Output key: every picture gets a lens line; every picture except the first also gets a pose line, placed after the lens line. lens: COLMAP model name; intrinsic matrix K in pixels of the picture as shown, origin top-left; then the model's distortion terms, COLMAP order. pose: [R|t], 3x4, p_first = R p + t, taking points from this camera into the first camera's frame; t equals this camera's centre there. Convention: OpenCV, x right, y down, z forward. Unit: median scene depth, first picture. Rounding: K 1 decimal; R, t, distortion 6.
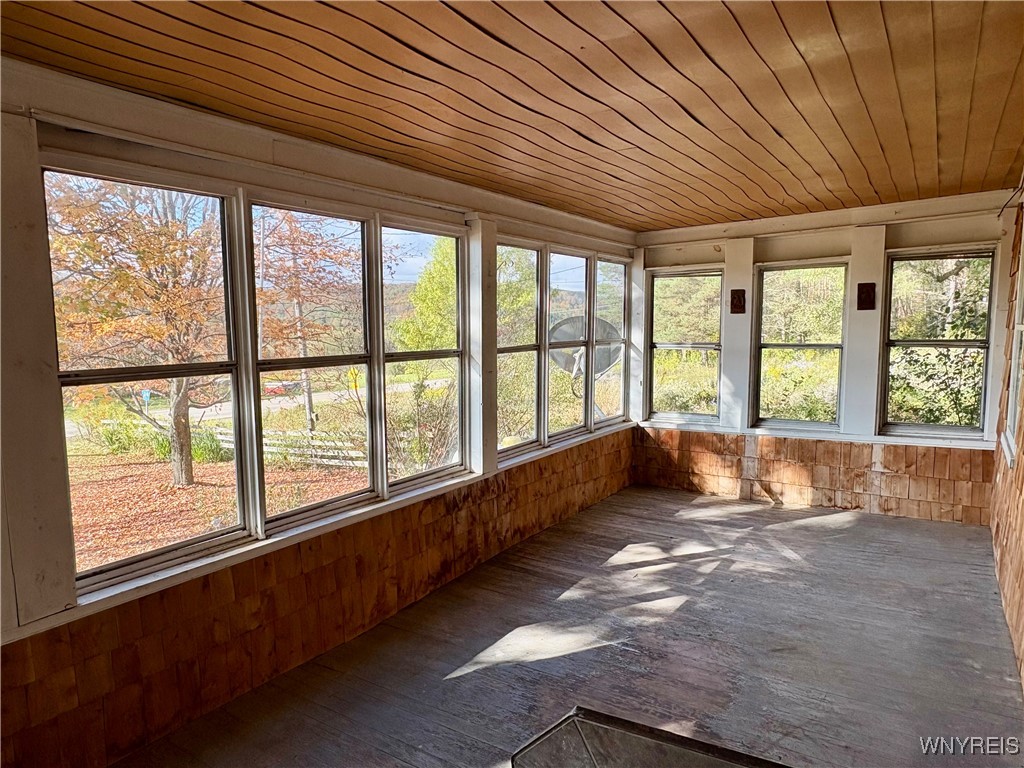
lens RADIAL K [[614.2, 0, 512.0], [0, 614.2, 384.0], [0, 0, 1]] dist [0.001650, 0.000390]
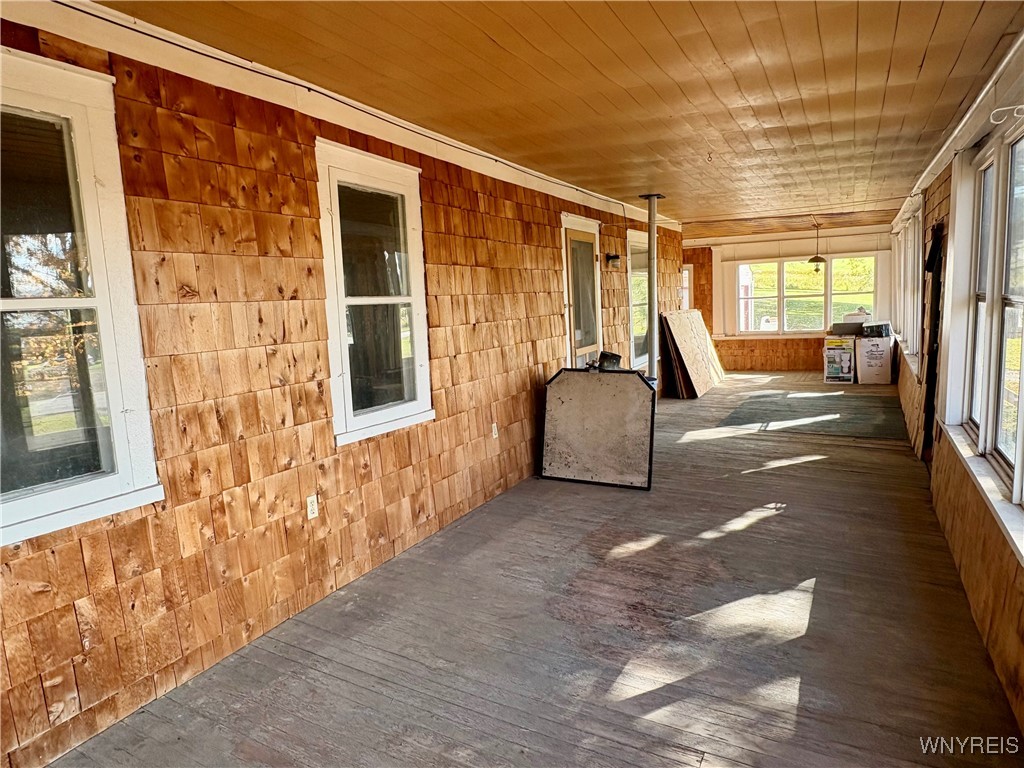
lens RADIAL K [[614.2, 0, 512.0], [0, 614.2, 384.0], [0, 0, 1]] dist [0.001650, 0.000390]
pose [[-0.993153, 0.060134, -0.100151, 0.447164], [0.035190, 0.971511, 0.234369, -0.135544], [0.111391, 0.229240, -0.966975, 1.607657]]
